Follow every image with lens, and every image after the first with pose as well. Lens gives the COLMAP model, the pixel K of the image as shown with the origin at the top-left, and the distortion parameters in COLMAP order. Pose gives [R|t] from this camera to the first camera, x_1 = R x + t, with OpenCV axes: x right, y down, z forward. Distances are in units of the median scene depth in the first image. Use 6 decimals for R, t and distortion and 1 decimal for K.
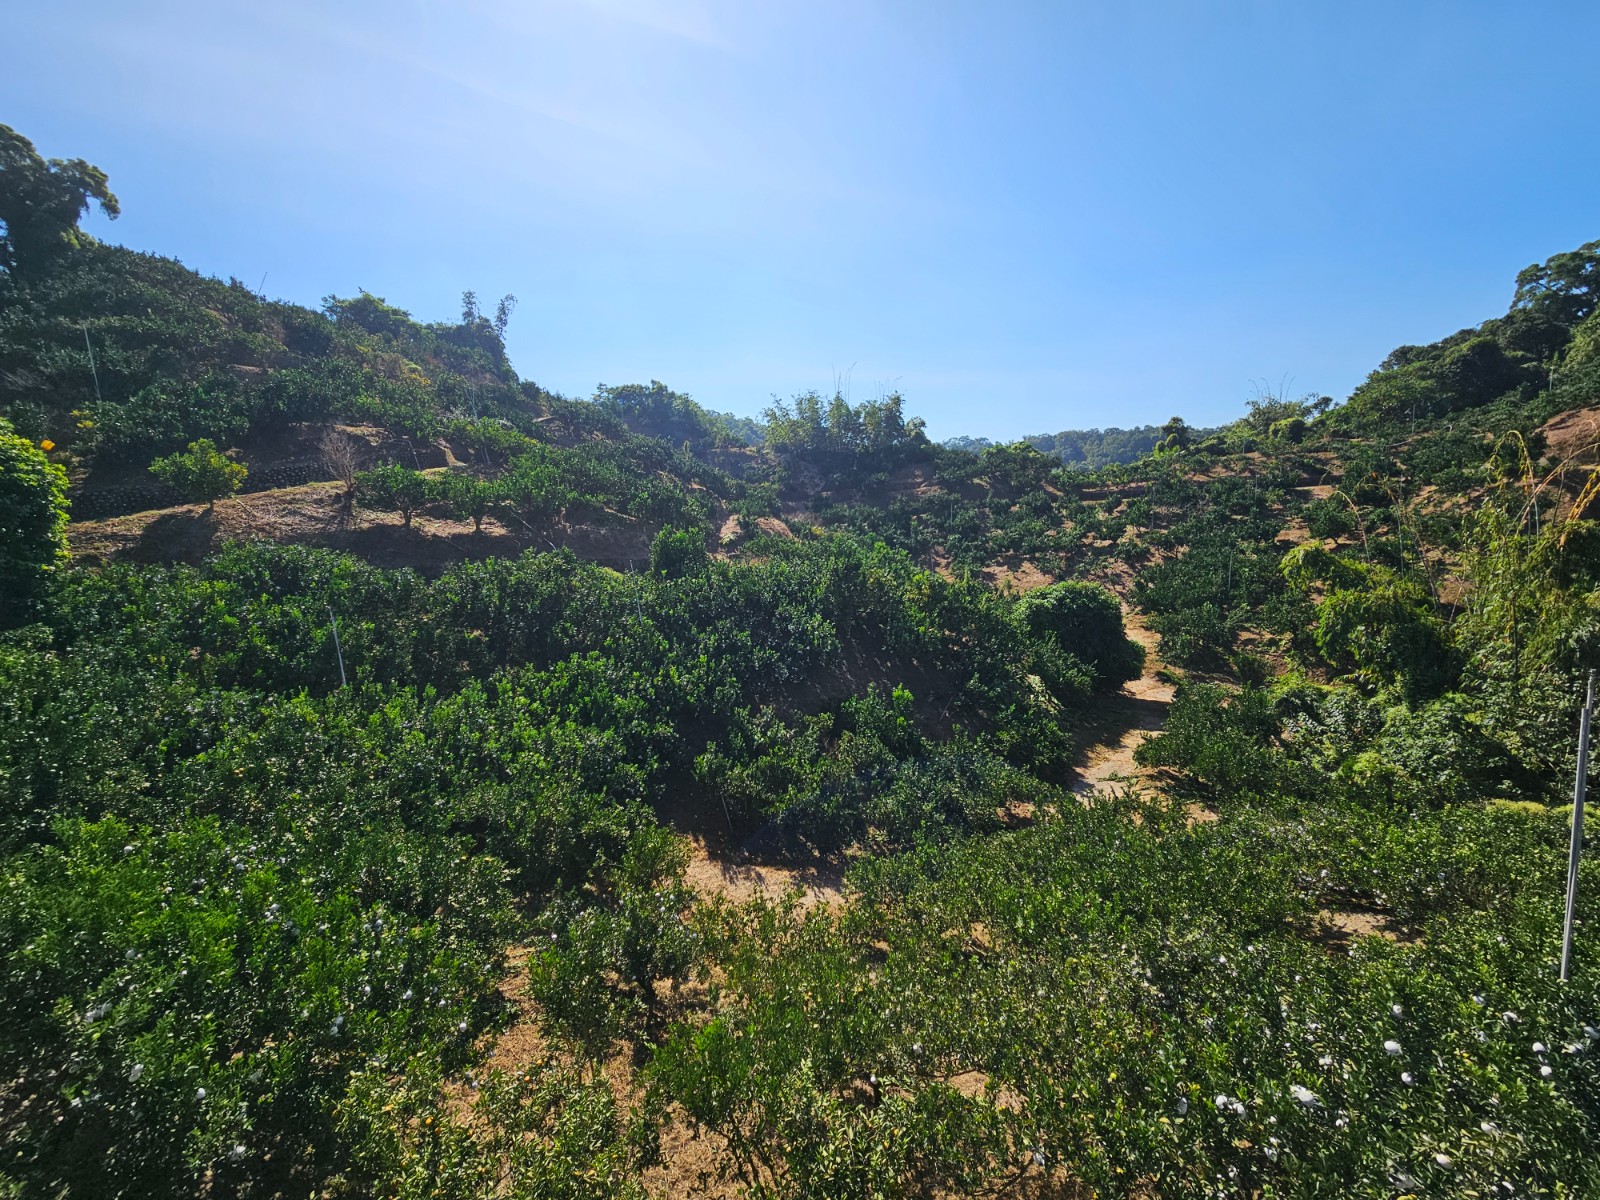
lens RADIAL K [[655.5, 0, 807.8], [0, 655.5, 594.3], [0, 0, 1]] dist [0.001538, 0.000034]
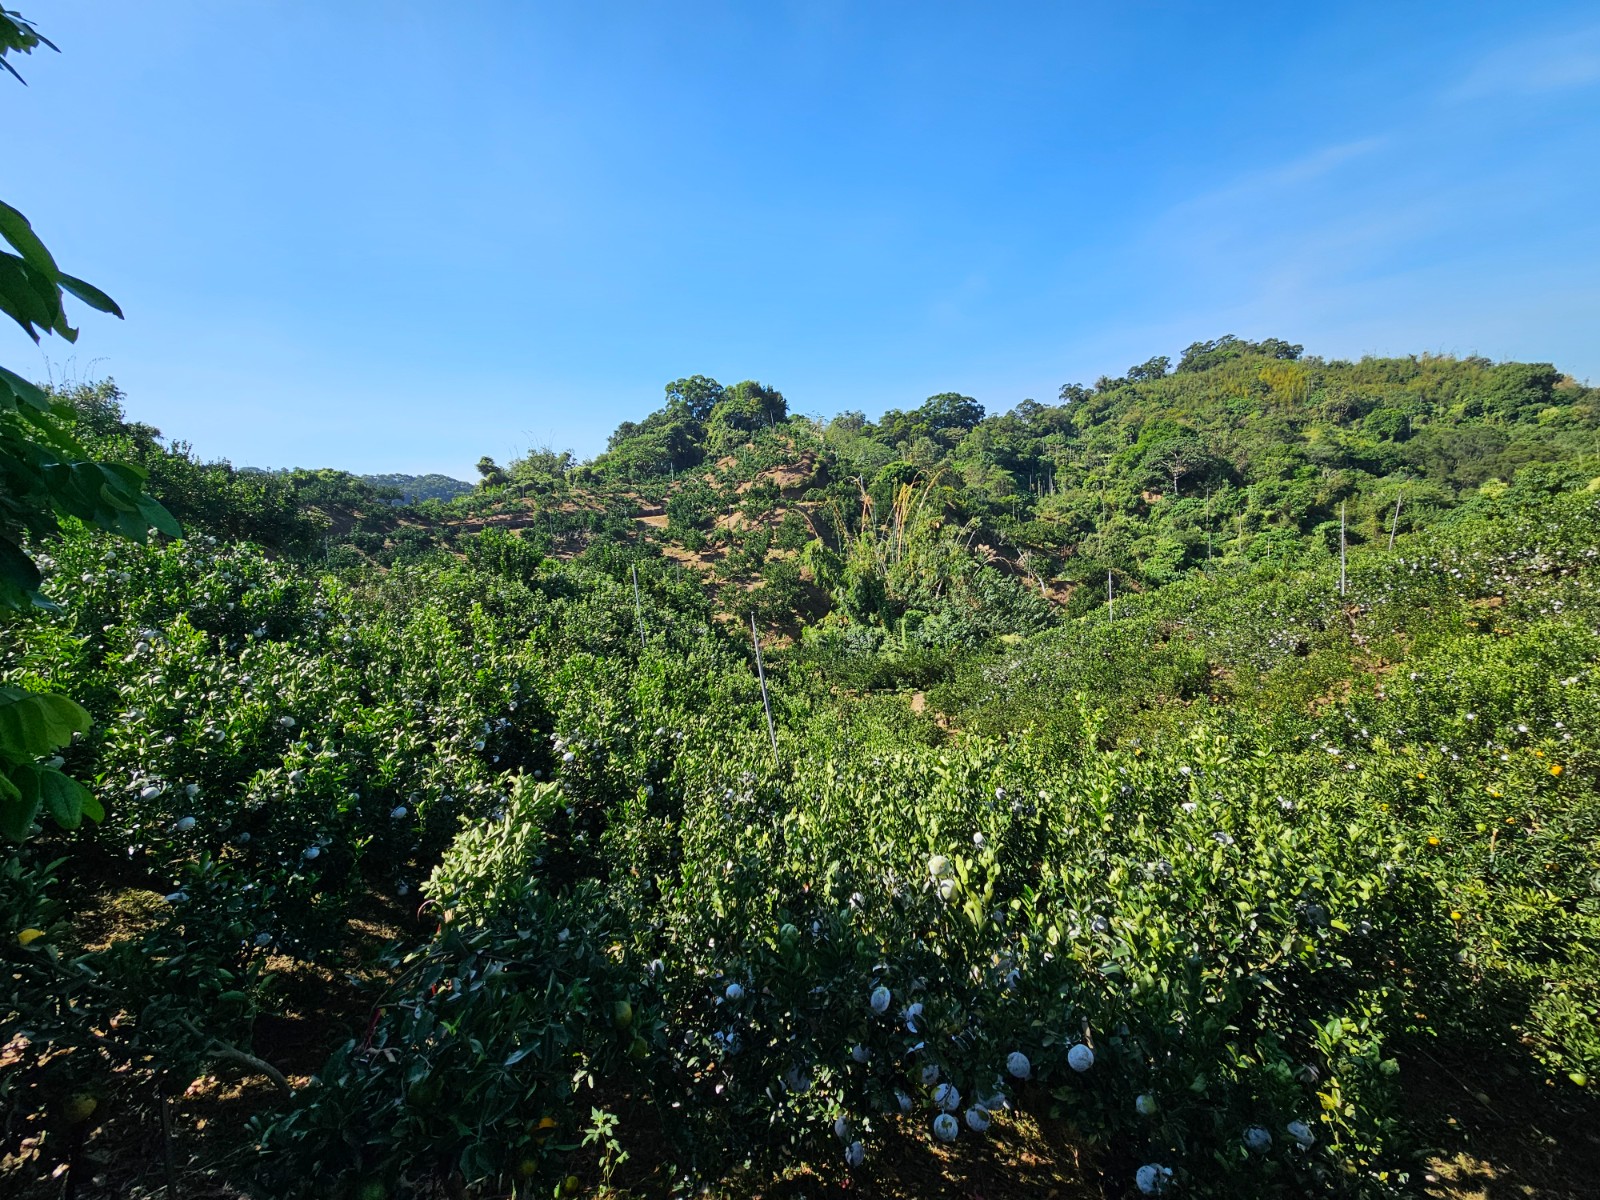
lens RADIAL K [[656.1, 0, 807.1], [0, 656.1, 595.2], [0, 0, 1]] dist [0.000281, -0.000139]
pose [[0.389241, -0.097693, 0.915941, -0.363494], [0.165793, 0.985551, 0.034661, -0.002818], [-0.906093, 0.138365, 0.399814, 0.222979]]
